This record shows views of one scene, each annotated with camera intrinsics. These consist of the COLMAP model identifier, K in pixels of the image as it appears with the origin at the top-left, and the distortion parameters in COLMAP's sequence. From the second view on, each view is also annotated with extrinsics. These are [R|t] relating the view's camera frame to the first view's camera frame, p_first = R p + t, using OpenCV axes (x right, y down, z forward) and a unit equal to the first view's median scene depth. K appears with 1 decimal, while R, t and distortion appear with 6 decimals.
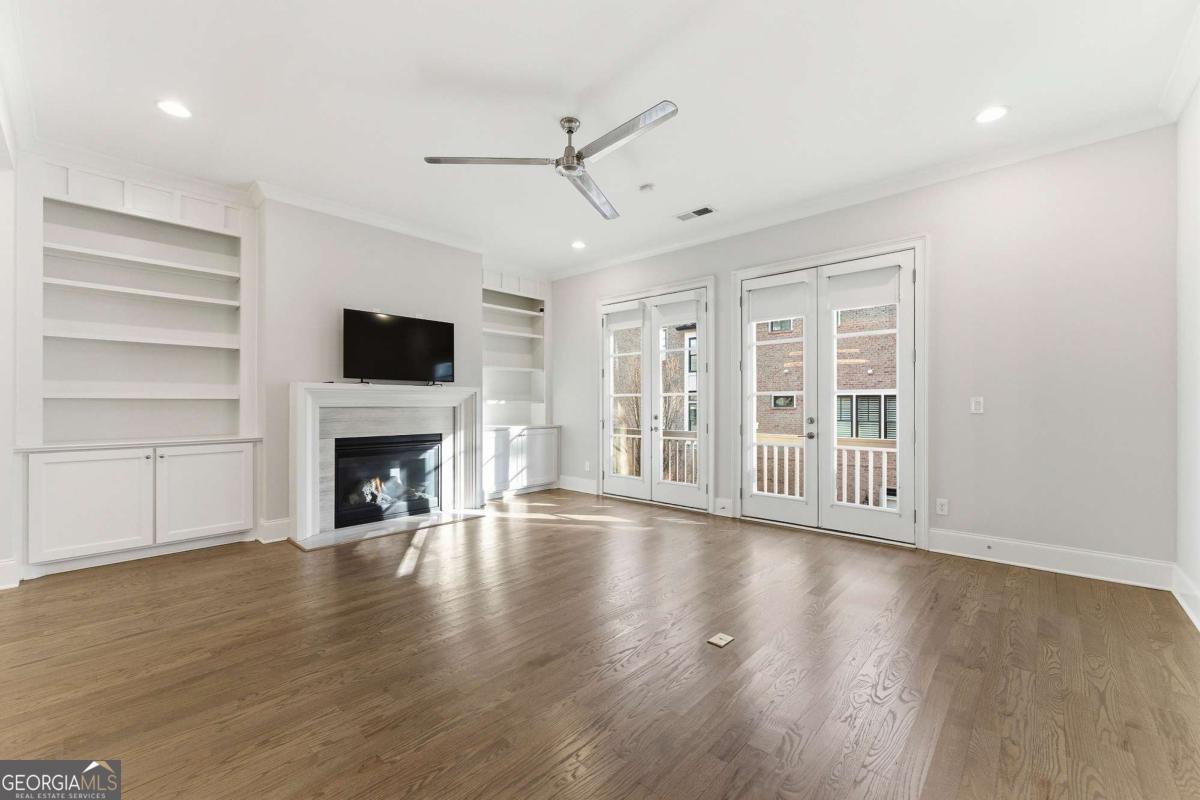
lens RADIAL K [[485.9, 0, 610.5], [0, 485.9, 403.6], [0, 0, 1]] dist [-0.007582, 0.000896]
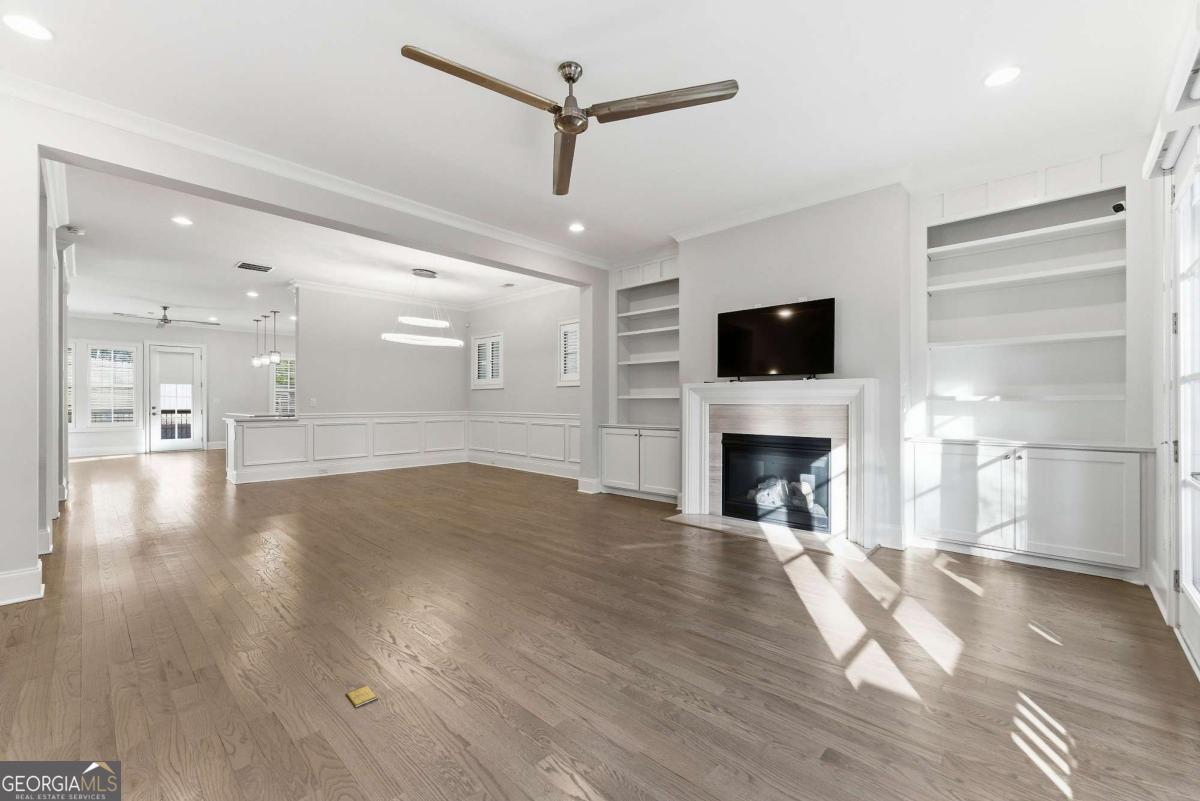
lens RADIAL K [[485.9, 0, 594.8], [0, 485.9, 401.7], [0, 0, 1]] dist [-0.007582, 0.000896]
pose [[-0.042852, 0.000049, -0.999081, 0.567303], [0.001448, 0.999999, -0.000013, -0.000295], [0.999080, -0.001448, -0.042852, 0.787443]]
